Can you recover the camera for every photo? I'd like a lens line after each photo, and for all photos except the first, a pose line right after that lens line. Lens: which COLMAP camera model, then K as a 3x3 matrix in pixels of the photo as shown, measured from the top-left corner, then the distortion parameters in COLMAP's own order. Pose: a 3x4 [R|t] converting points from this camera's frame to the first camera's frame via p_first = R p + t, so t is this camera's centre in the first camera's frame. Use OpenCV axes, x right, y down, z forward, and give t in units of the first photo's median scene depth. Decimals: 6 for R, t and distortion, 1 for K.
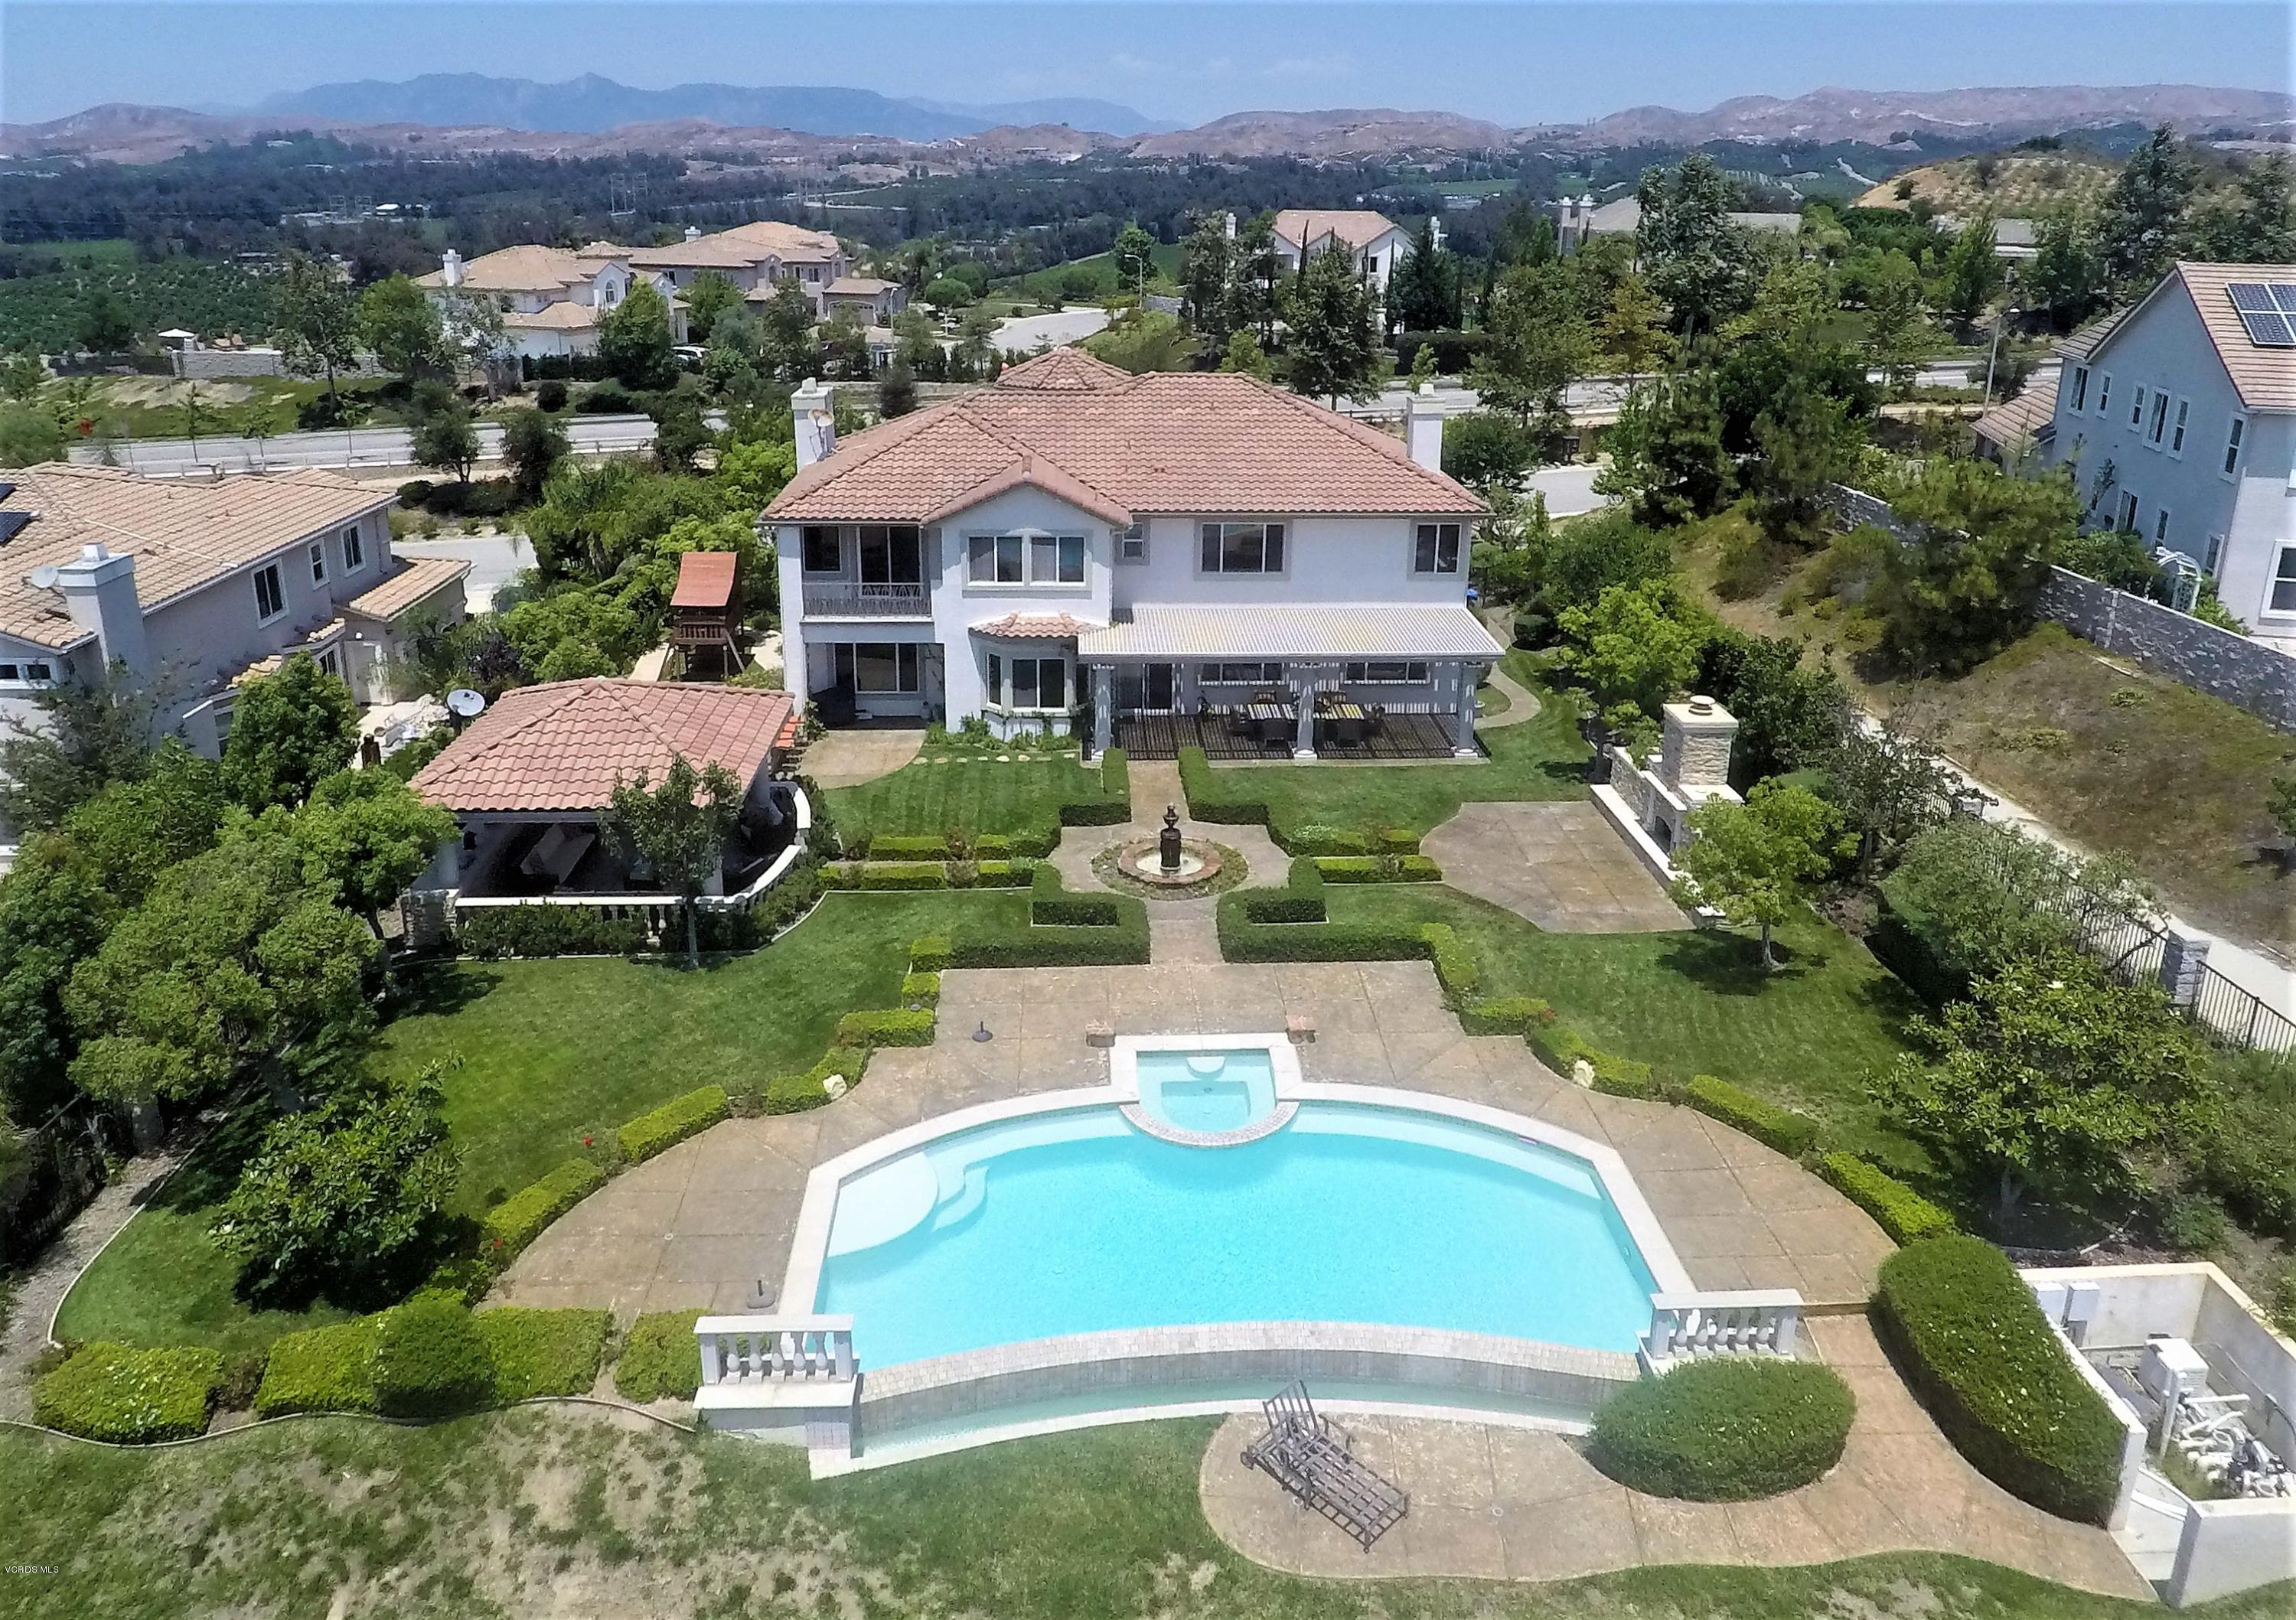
lens RADIAL K [[1538.4, 0, 1157.9], [0, 1538.4, 599.6], [0, 0, 1]] dist [-0.024797, 0.009236]
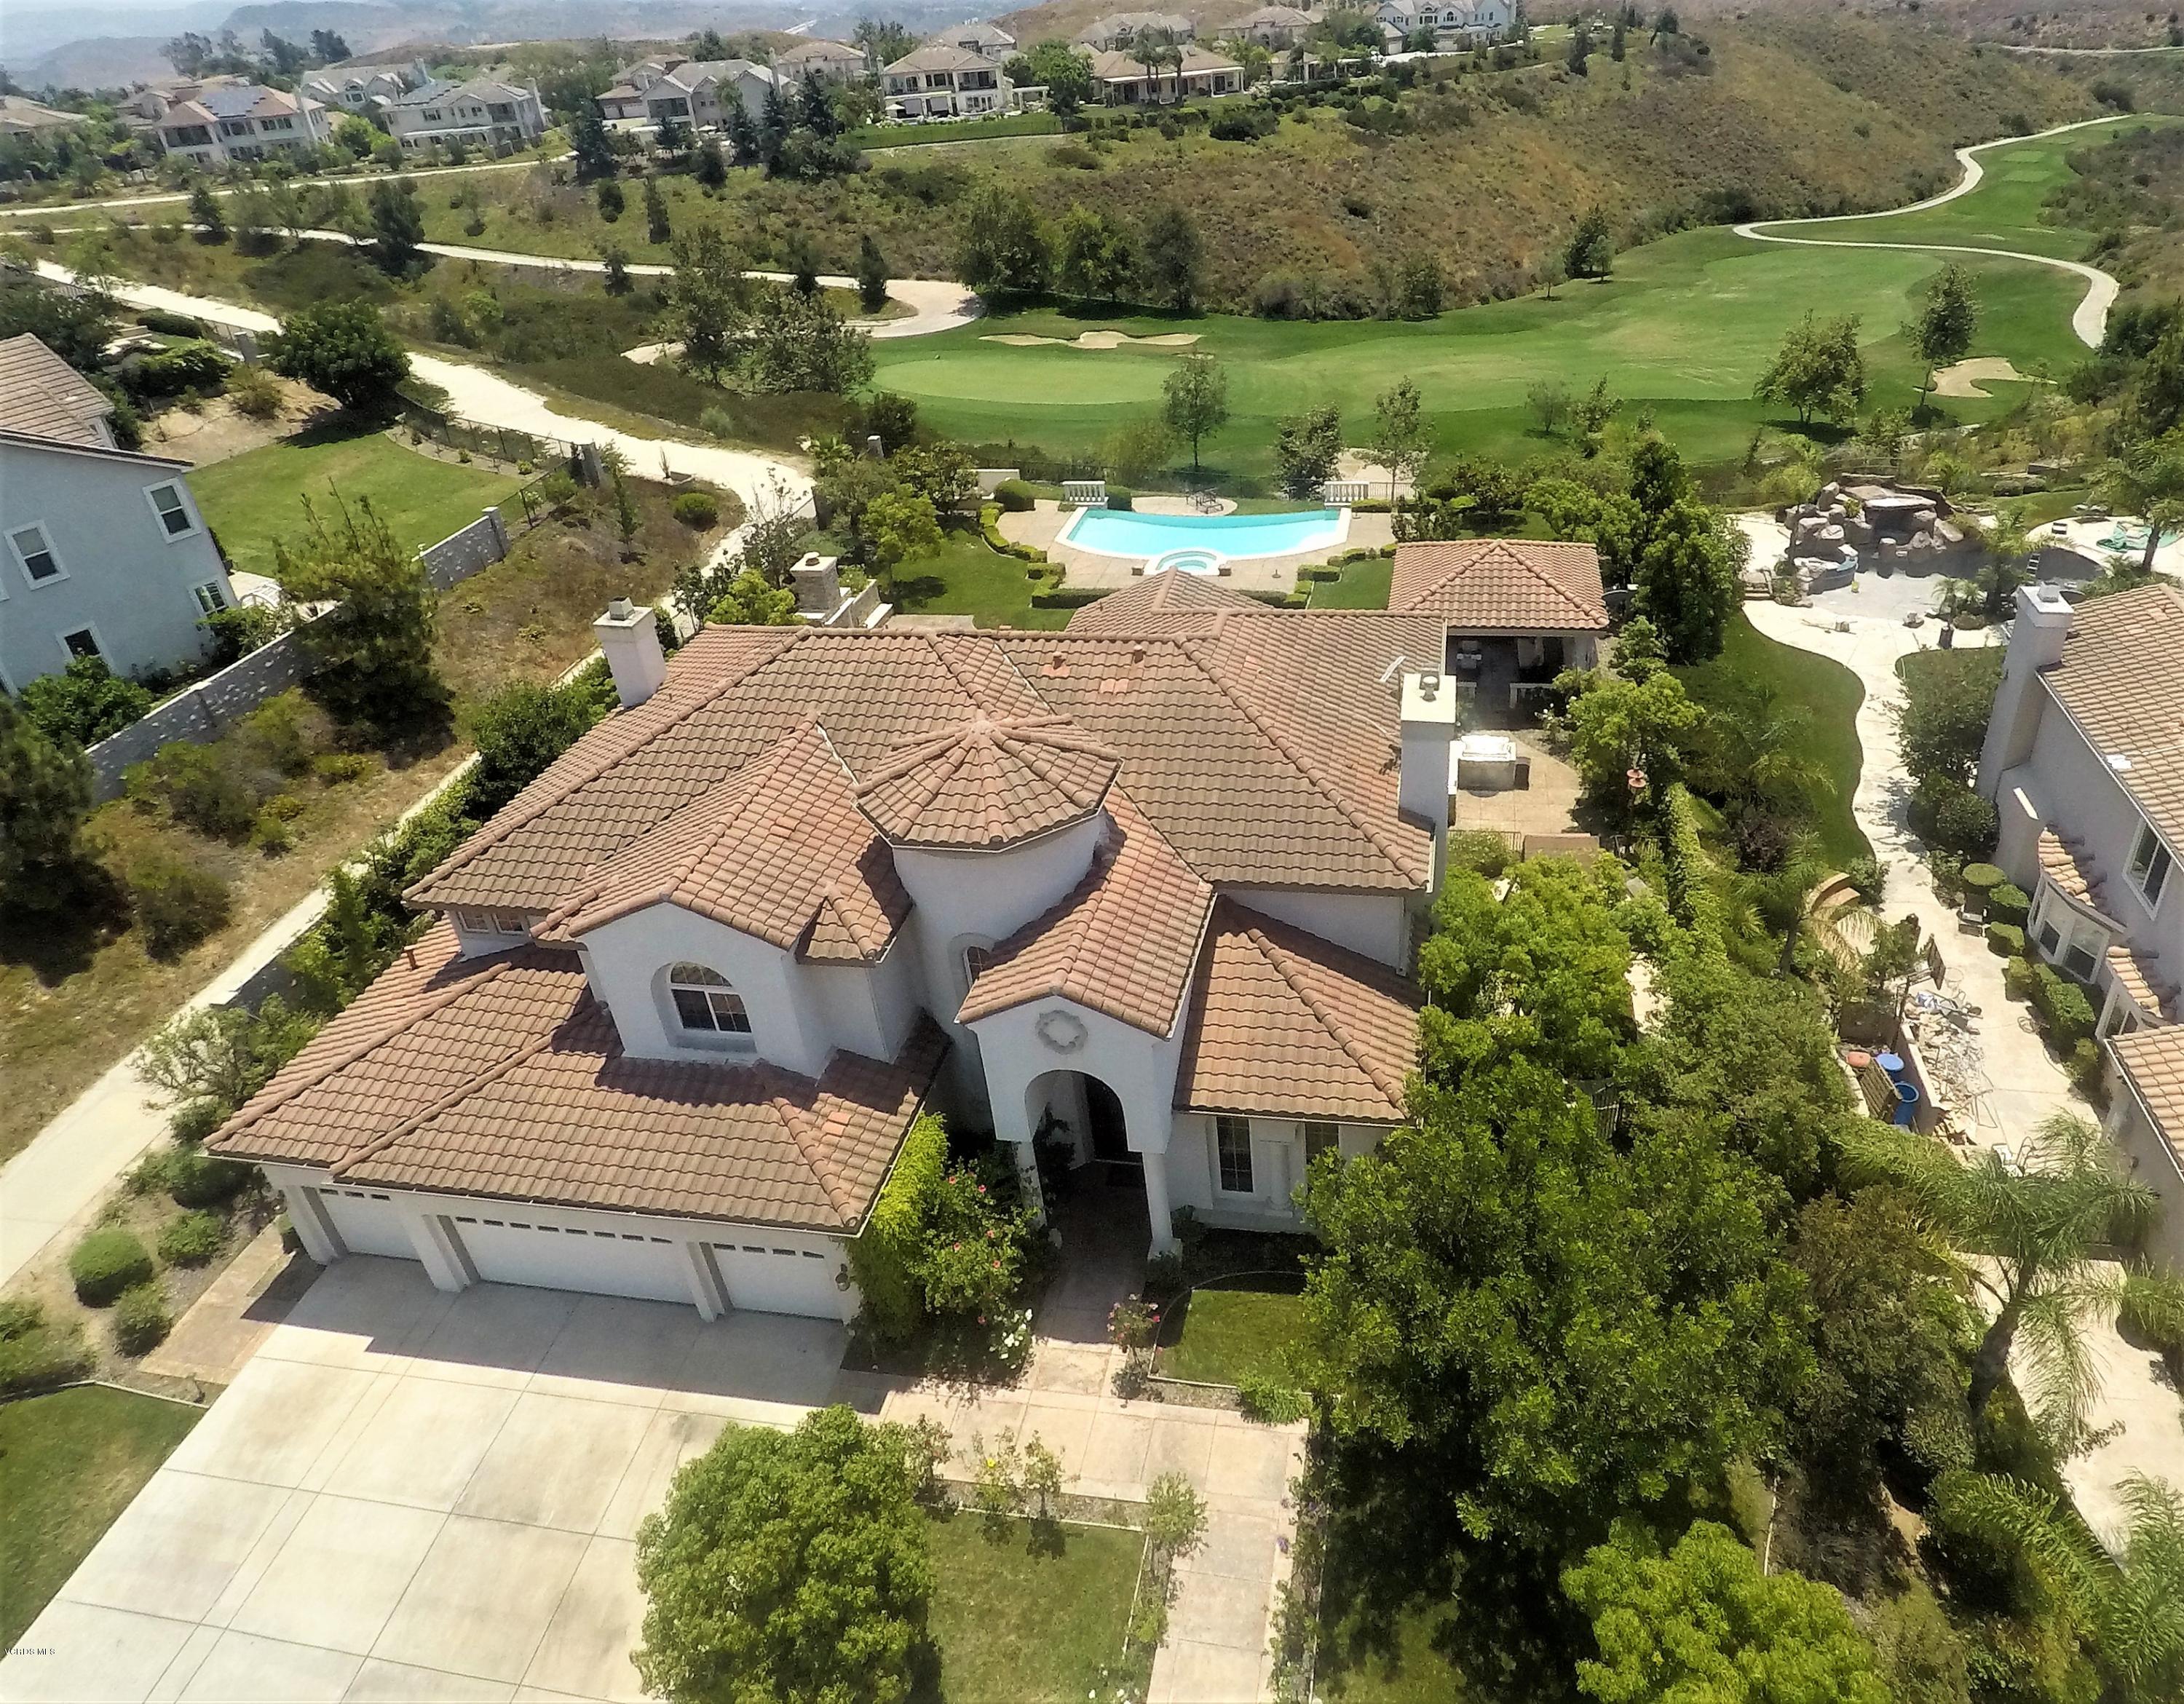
lens RADIAL K [[1357.6, 0, 1216.6], [0, 1357.6, 786.1], [0, 0, 1]] dist [-0.022036, 0.005828]
pose [[-0.976614, -0.074056, 0.201842, -0.437955], [0.097322, 0.684841, 0.722164, -0.896798], [-0.191710, 0.724920, -0.661618, 2.450699]]
